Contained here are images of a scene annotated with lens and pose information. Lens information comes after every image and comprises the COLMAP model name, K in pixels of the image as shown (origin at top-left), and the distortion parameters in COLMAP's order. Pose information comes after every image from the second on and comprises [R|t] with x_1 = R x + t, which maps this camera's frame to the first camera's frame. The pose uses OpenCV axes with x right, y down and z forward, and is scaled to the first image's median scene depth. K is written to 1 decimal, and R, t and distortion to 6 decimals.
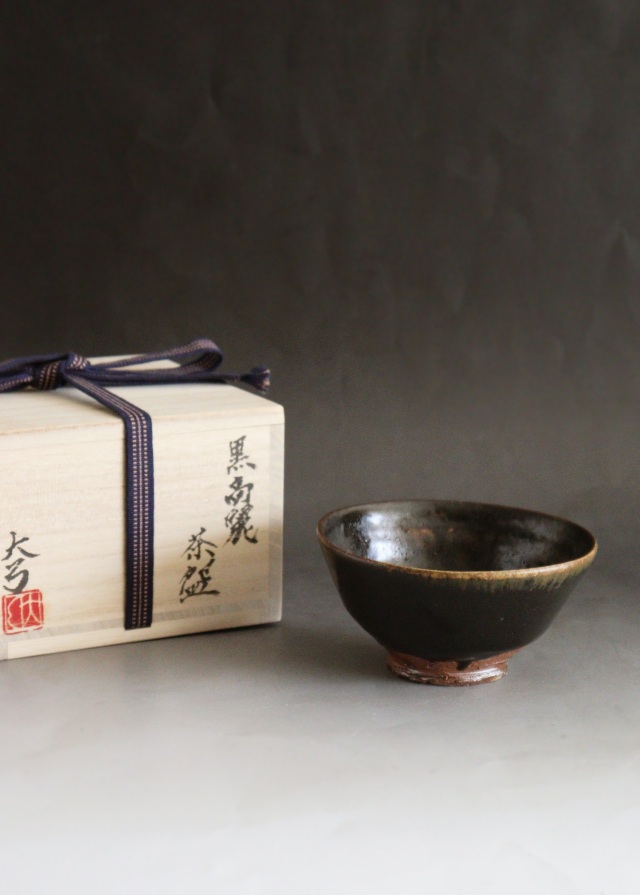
lens RADIAL K [[1964.2, 0, 326.0], [0, 1964.2, 444.4], [0, 0, 1]] dist [0.298169, 0.000000]
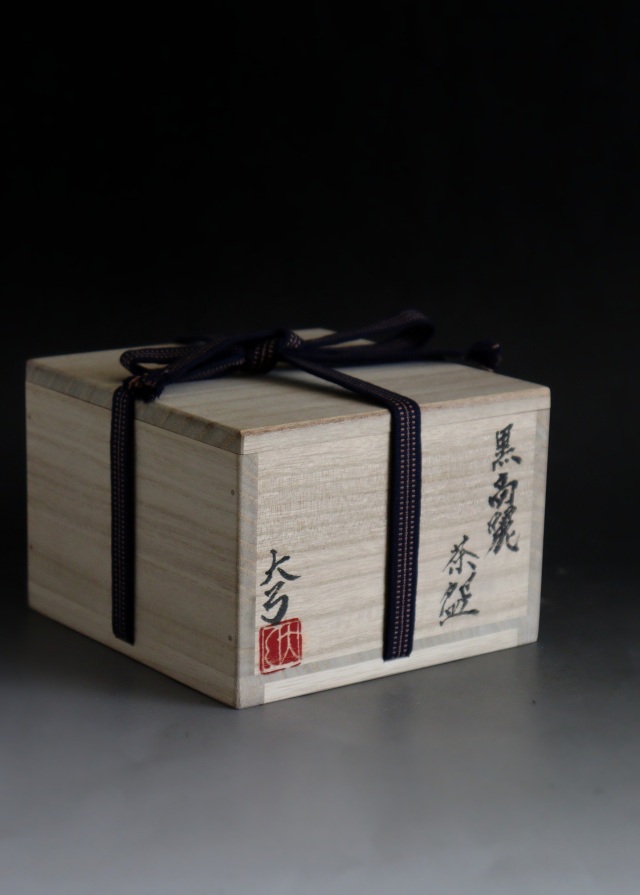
lens RADIAL K [[1954.8, 0, 321.2], [0, 1954.8, 452.1], [0, 0, 1]] dist [0.083387, 0.000000]
pose [[0.990087, -0.026380, 0.137957, -0.237667], [0.023240, 0.999434, 0.024327, -0.014708], [-0.138521, -0.020879, 0.990139, 0.188971]]
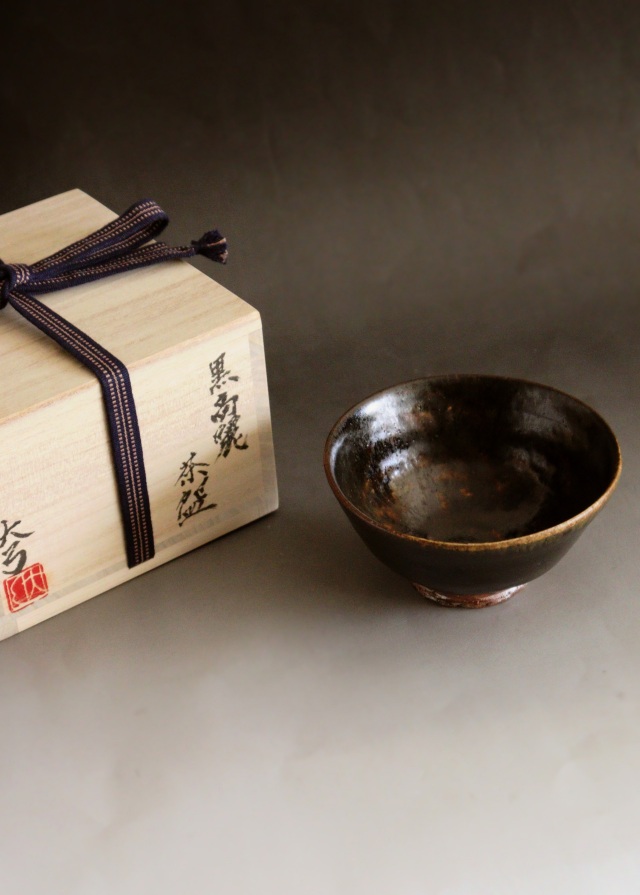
lens RADIAL K [[1899.1, 0, 317.0], [0, 1899.1, 450.7], [0, 0, 1]] dist [0.240072, 0.000000]
pose [[0.986911, -0.146370, 0.067695, -0.065668], [0.110972, 0.920973, 0.373489, -0.291408], [-0.117013, -0.361088, 0.925161, 0.155913]]
